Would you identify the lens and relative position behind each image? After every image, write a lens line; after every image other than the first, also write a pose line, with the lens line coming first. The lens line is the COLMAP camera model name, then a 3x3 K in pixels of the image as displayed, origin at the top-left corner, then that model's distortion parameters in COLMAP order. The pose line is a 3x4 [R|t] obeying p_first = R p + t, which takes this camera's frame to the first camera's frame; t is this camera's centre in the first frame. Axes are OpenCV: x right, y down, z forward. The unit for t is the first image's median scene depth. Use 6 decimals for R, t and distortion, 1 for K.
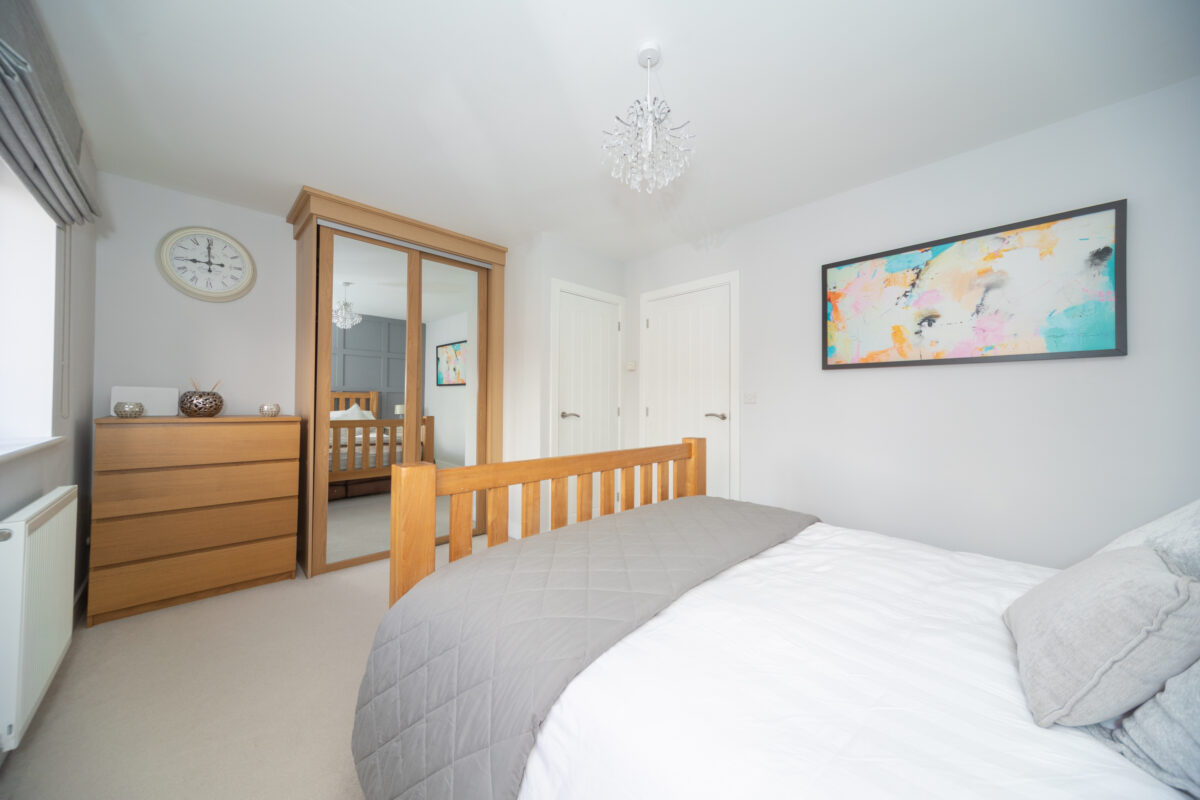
lens RADIAL K [[415.0, 0, 600.0], [0, 415.0, 400.6], [0, 0, 1]] dist [0.003284, 0.000043]
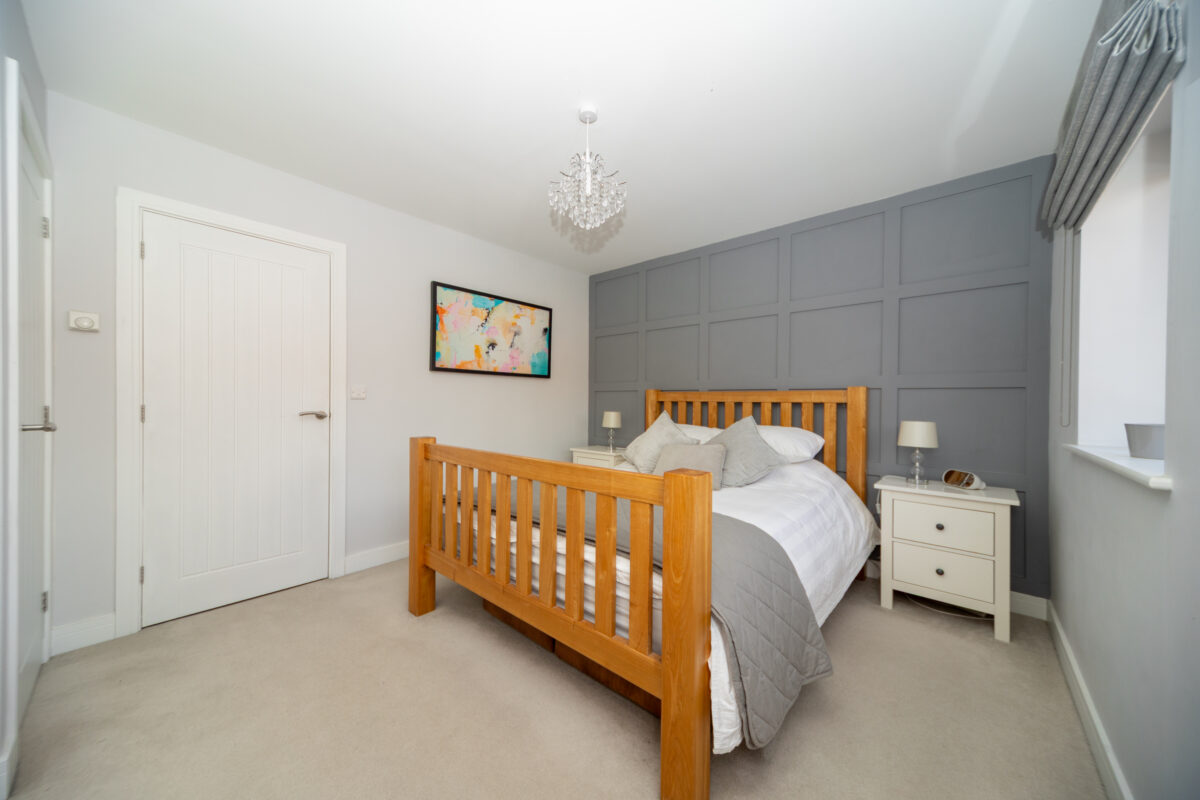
lens RADIAL K [[415.0, 0, 600.0], [0, 415.0, 402.4], [0, 0, 1]] dist [0.003284, 0.000043]
pose [[-0.069991, -0.006738, 0.997525, -0.747170], [-0.015516, 0.999864, 0.005665, 0.000209], [-0.997427, -0.015081, -0.070086, 0.693445]]
